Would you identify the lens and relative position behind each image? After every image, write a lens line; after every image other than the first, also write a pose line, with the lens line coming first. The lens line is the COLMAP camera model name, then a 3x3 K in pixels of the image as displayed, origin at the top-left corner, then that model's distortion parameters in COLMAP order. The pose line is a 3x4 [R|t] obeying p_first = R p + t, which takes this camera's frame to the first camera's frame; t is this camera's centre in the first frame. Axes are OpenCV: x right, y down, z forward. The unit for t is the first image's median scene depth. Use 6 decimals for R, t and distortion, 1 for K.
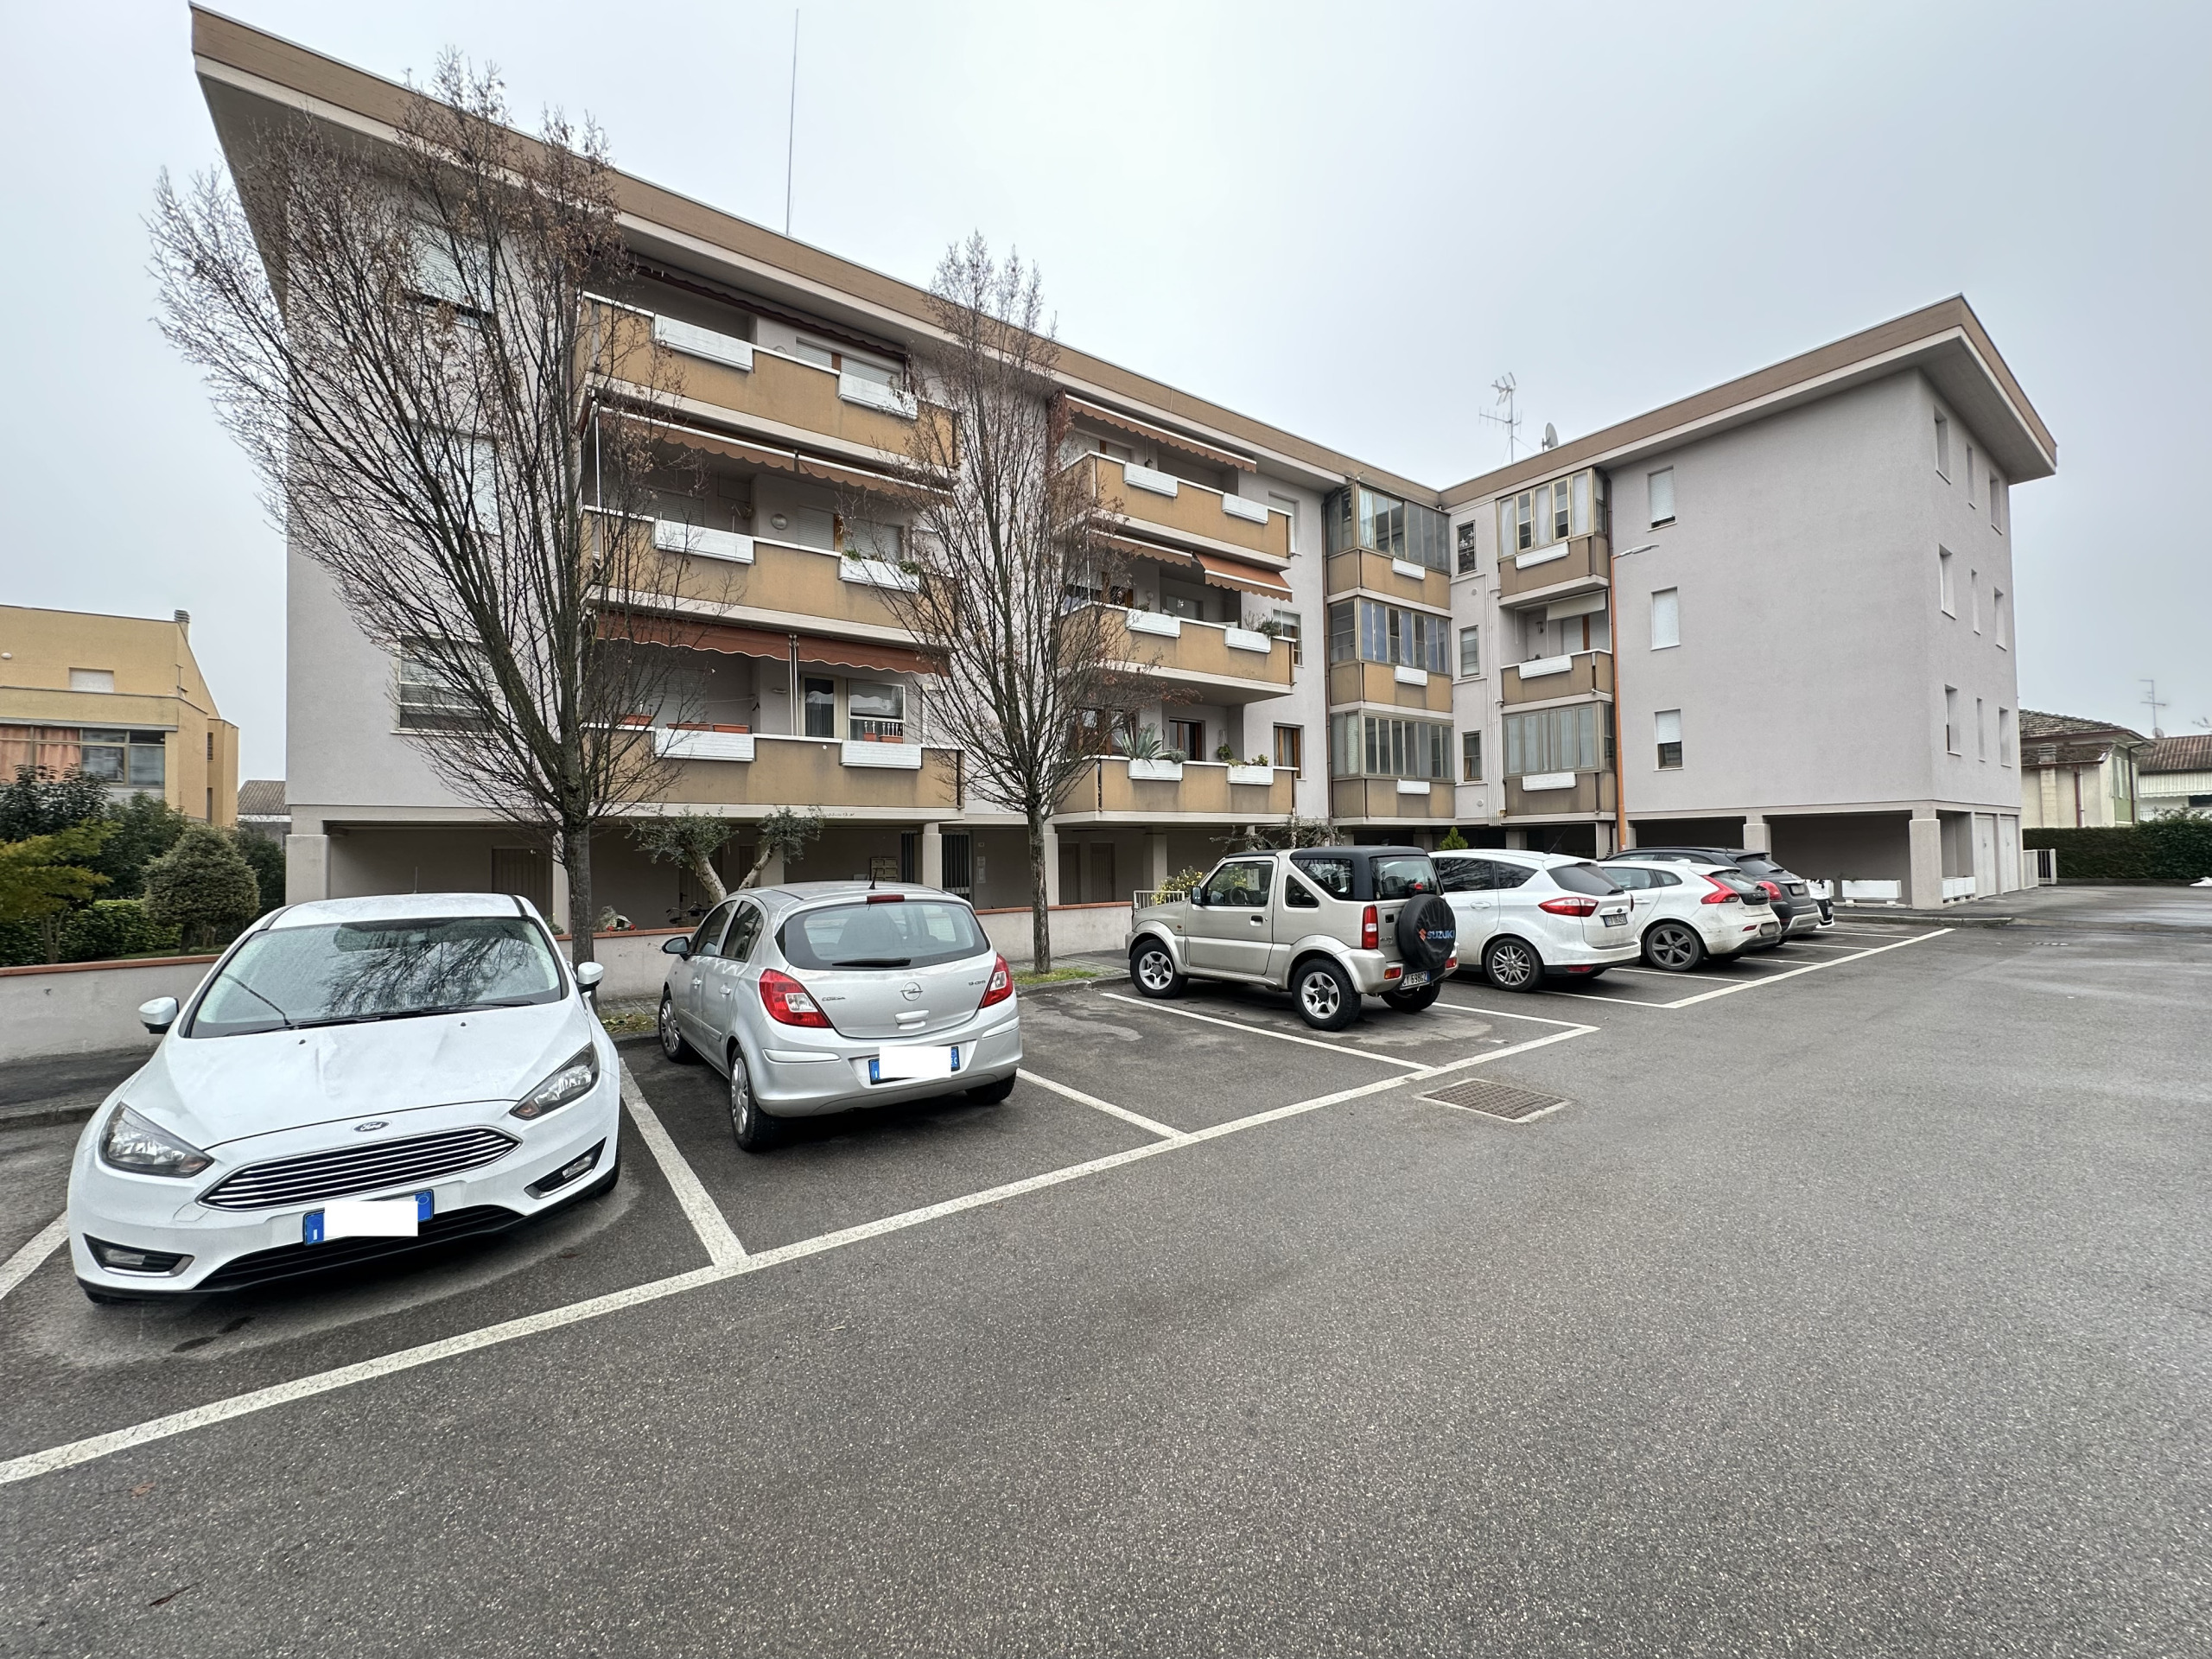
lens RADIAL K [[876.0, 0, 1120.4], [0, 876.0, 828.9], [0, 0, 1]] dist [-0.002751, -0.000130]
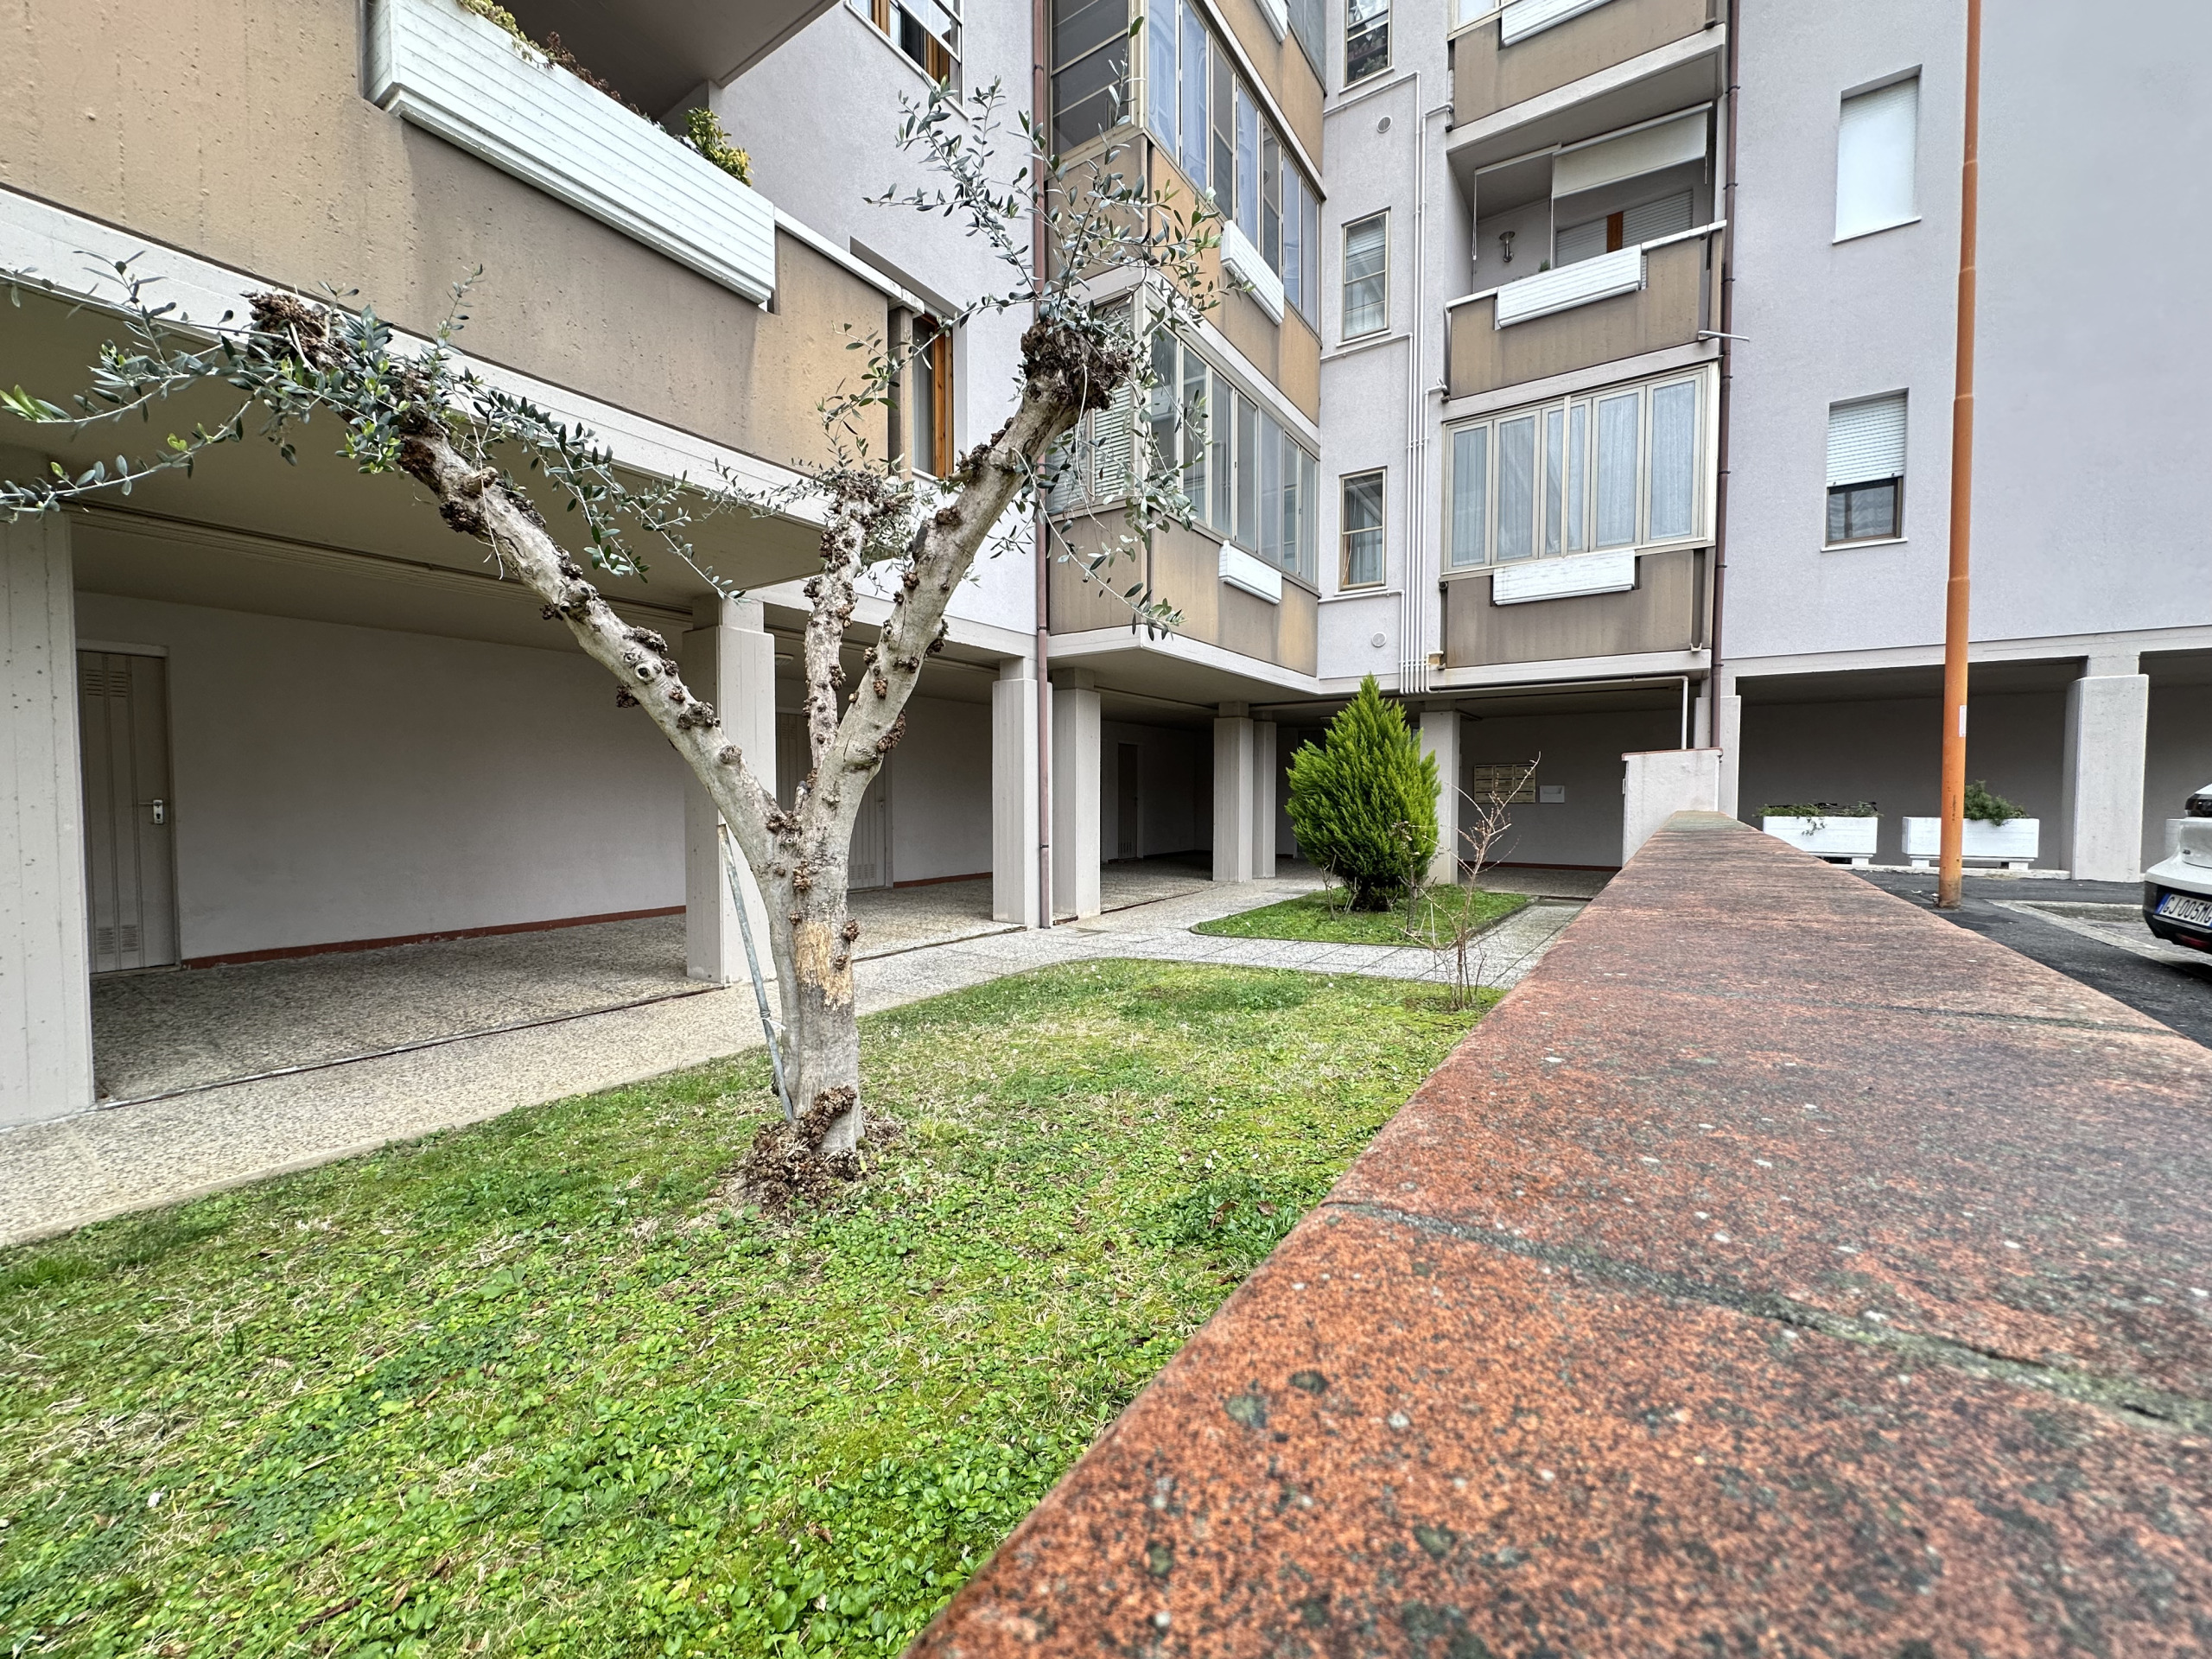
lens RADIAL K [[876.0, 0, 1118.4], [0, 876.0, 830.3], [0, 0, 1]] dist [-0.002751, -0.000130]
pose [[0.938441, 0.005055, 0.345402, 0.152044], [-0.025364, 0.998202, 0.054303, 0.045057], [-0.344506, -0.059722, 0.936882, 0.667476]]
